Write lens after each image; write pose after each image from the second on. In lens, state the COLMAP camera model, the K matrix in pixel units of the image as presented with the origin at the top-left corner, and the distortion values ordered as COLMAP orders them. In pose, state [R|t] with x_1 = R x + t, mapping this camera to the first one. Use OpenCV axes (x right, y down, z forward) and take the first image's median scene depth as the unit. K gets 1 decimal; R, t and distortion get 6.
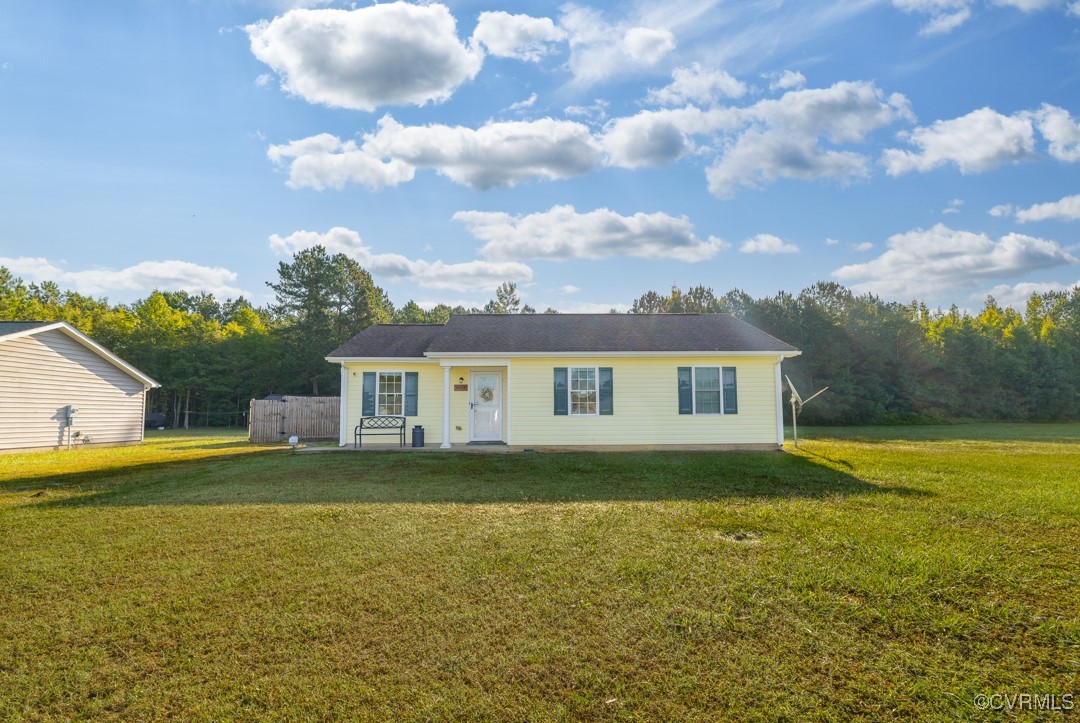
lens RADIAL K [[499.3, 0, 541.5], [0, 499.3, 371.2], [0, 0, 1]] dist [-0.000082, -0.000233]
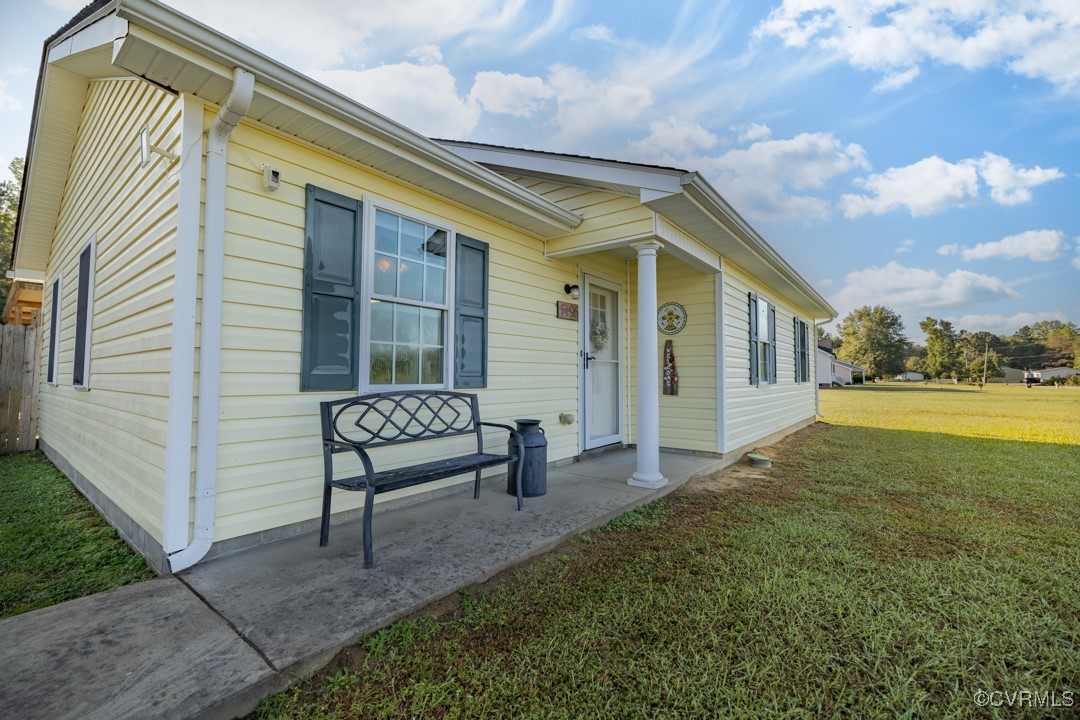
lens RADIAL K [[454.9, 0, 536.2], [0, 454.9, 355.1], [0, 0, 1]] dist [-0.000485, -0.000236]
pose [[0.640762, 0.043631, 0.766498, -0.438532], [-0.076073, 0.997079, 0.006837, 0.065453], [-0.763961, -0.062691, 0.642210, 0.795319]]
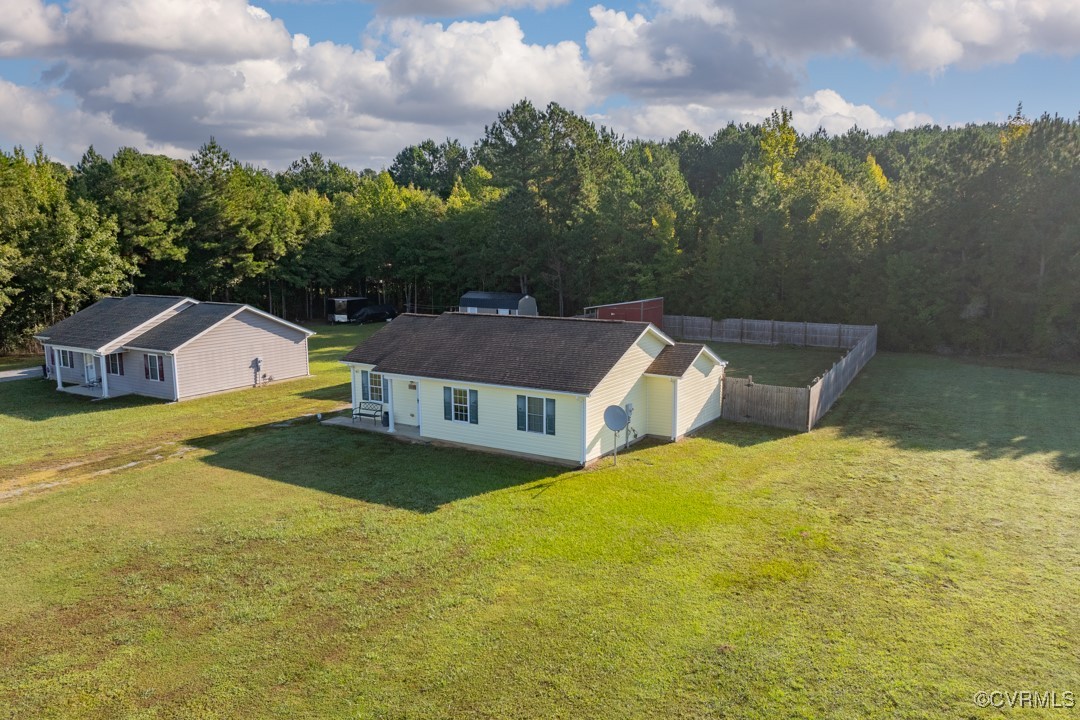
lens RADIAL K [[814.1, 0, 517.9], [0, 814.1, 375.5], [0, 0, 1]] dist [-0.016560, -0.011020]
pose [[0.816957, 0.090868, -0.569494, 1.376135], [0.058628, 0.969306, 0.238766, -0.525340], [0.573710, -0.228449, 0.786554, -0.615568]]
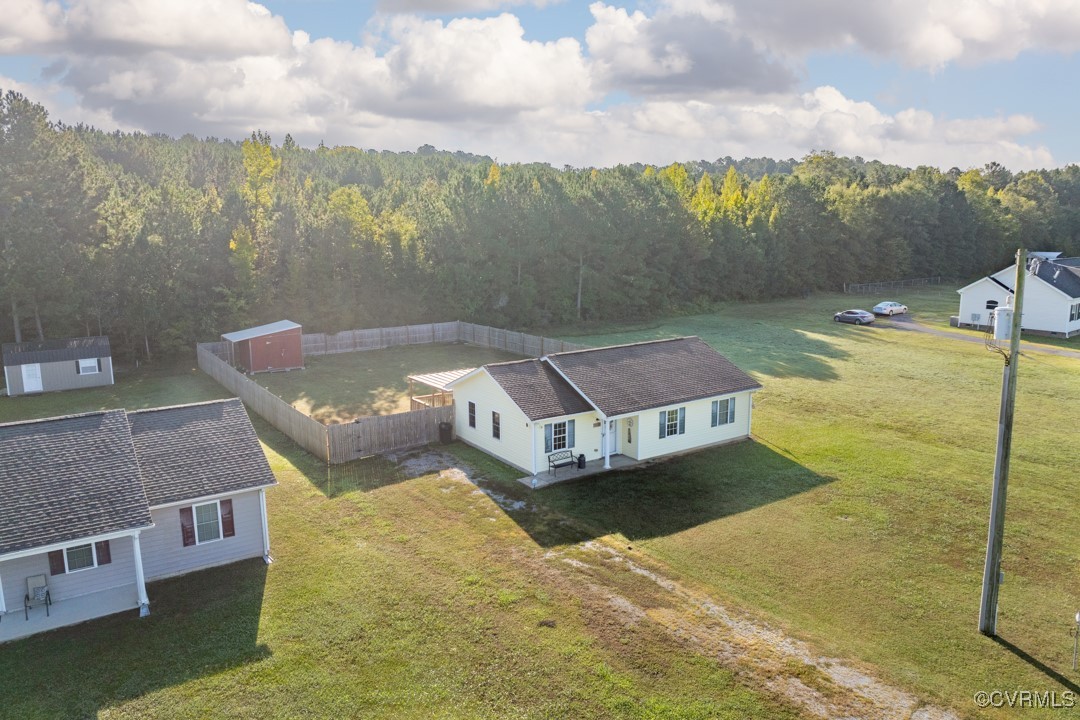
lens RADIAL K [[763.6, 0, 536.8], [0, 763.6, 360.5], [0, 0, 1]] dist [-0.046806, 0.014760]
pose [[0.845168, -0.101741, 0.524729, -1.531966], [-0.045140, 0.964623, 0.259740, -0.760643], [-0.532592, -0.243210, 0.810676, -0.758699]]
